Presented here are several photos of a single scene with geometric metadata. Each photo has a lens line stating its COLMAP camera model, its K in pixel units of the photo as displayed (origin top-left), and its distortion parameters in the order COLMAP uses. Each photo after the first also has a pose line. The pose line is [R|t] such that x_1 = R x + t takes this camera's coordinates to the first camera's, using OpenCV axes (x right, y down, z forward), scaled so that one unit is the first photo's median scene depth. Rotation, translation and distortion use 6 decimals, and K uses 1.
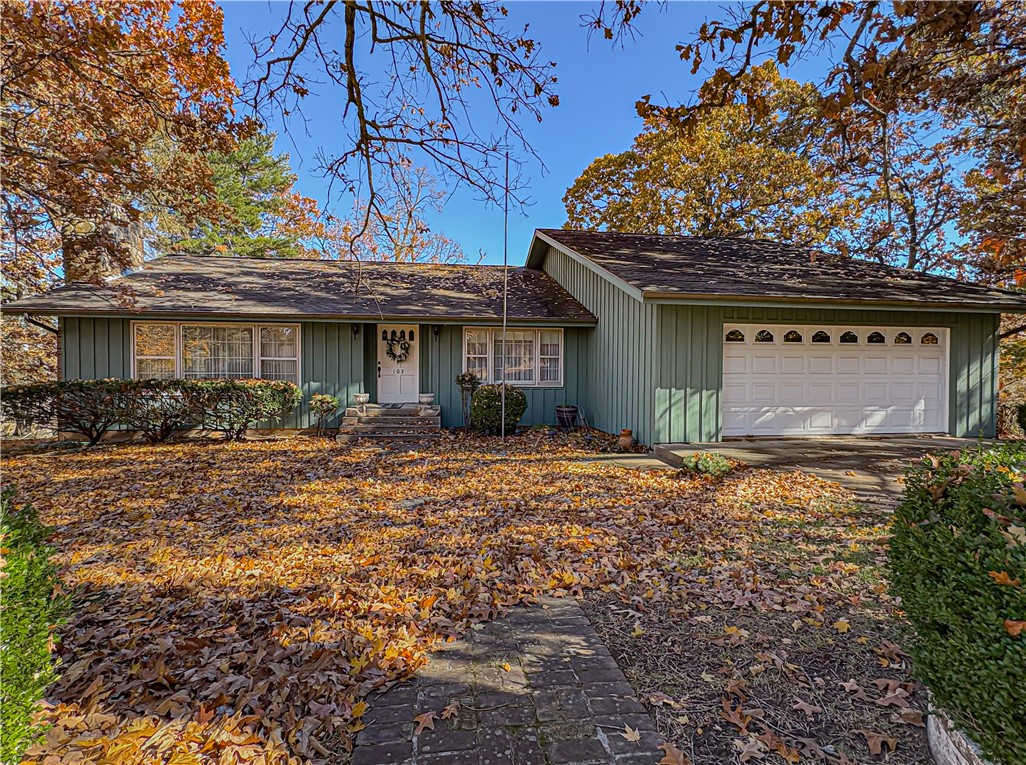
lens RADIAL K [[506.7, 0, 513.8], [0, 506.7, 384.5], [0, 0, 1]] dist [0.000093, -0.000141]
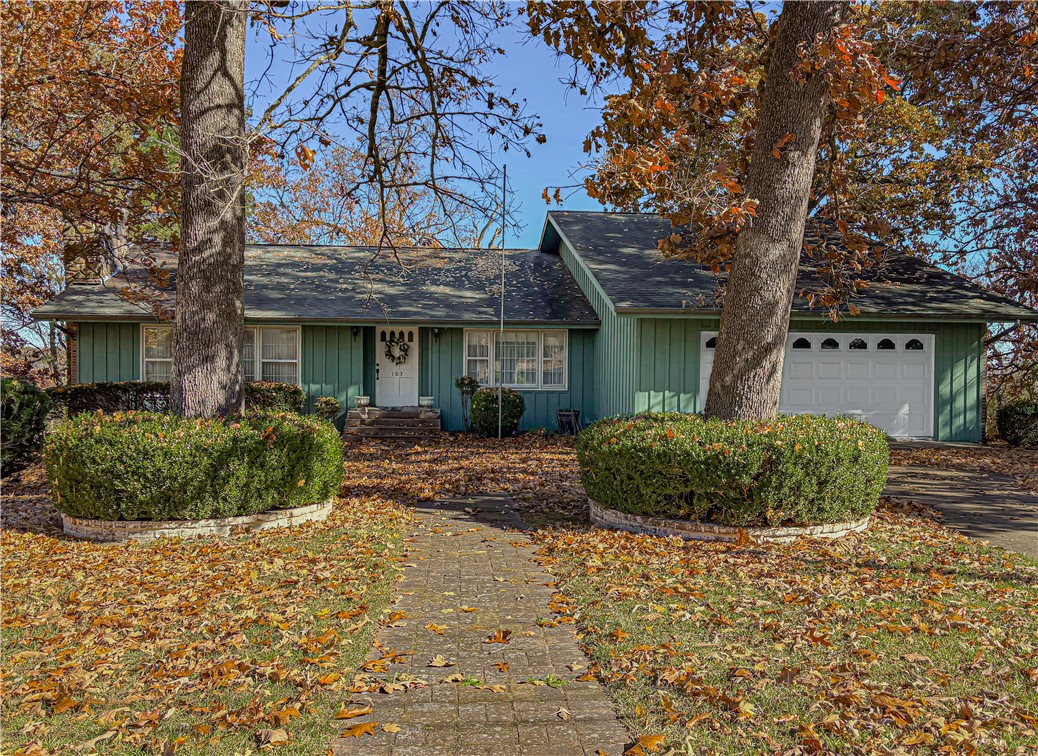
lens RADIAL K [[823.8, 0, 518.8], [0, 823.8, 378.1], [0, 0, 1]] dist [0.004409, 0.001438]
pose [[0.998983, 0.003319, -0.044974, 0.080812], [-0.003838, 0.999927, -0.011454, -0.000453], [0.044933, 0.011615, 0.998922, -0.600533]]
